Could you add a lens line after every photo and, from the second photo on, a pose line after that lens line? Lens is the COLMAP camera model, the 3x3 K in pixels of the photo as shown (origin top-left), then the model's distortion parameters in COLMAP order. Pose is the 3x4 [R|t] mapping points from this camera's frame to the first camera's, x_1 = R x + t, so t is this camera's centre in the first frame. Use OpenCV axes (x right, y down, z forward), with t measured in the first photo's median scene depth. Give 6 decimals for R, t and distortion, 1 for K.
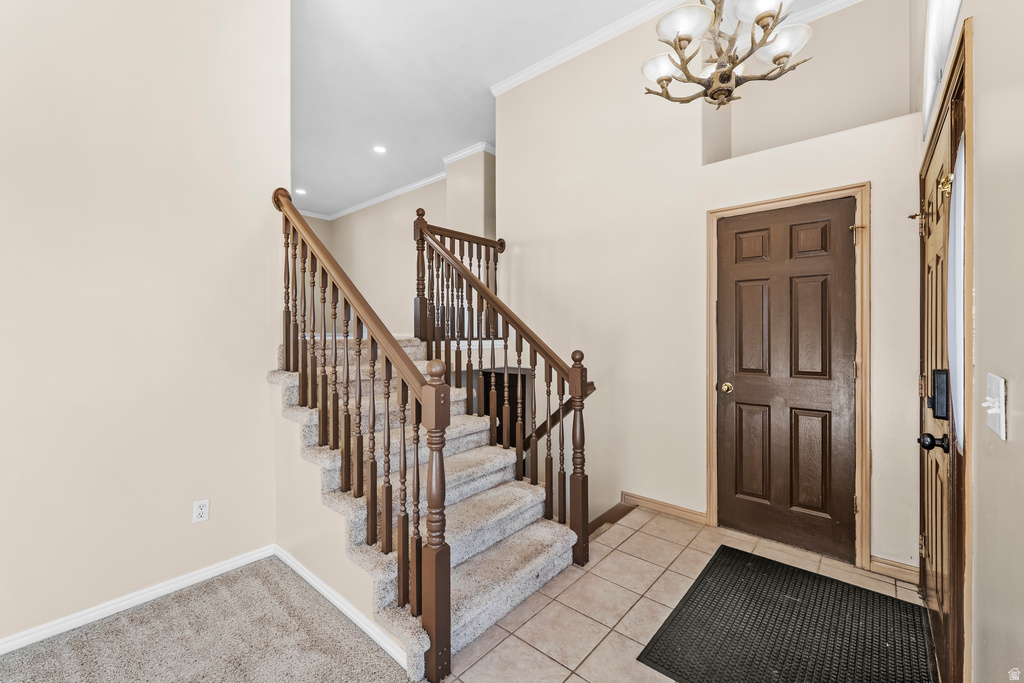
lens RADIAL K [[418.0, 0, 510.7], [0, 418.0, 338.7], [0, 0, 1]] dist [0.002385, -0.000292]
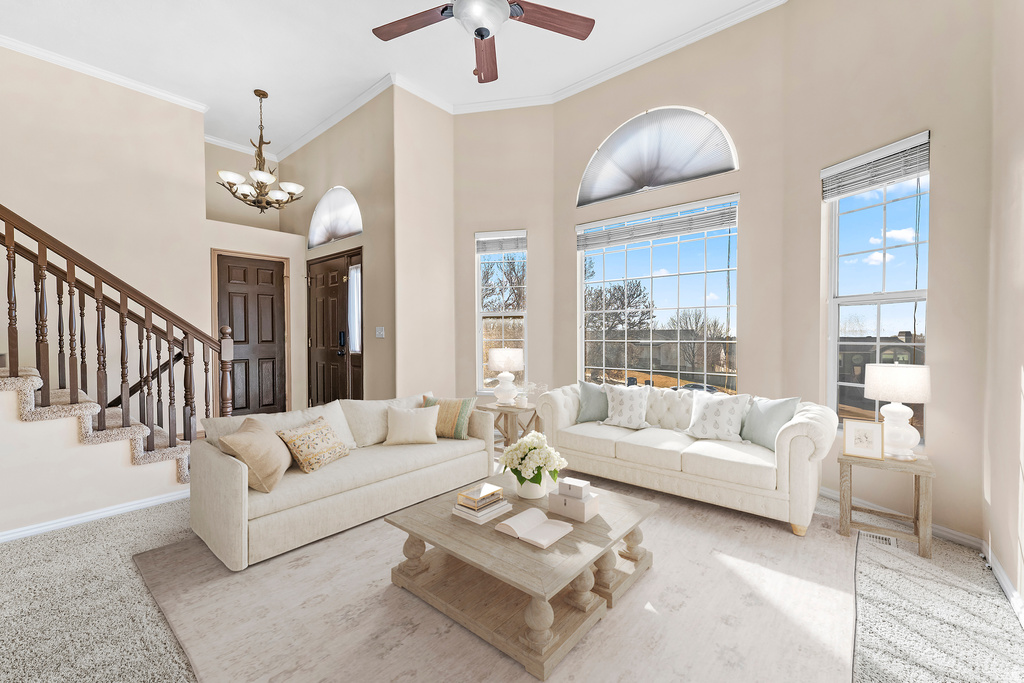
lens RADIAL K [[418.0, 0, 510.7], [0, 418.0, 338.7], [0, 0, 1]] dist [0.002385, -0.000292]
pose [[-0.003088, -0.004973, 0.999983, -1.379605], [0.016029, 0.999859, 0.005022, 0.078876], [-0.999867, 0.016045, -0.003008, -0.214057]]
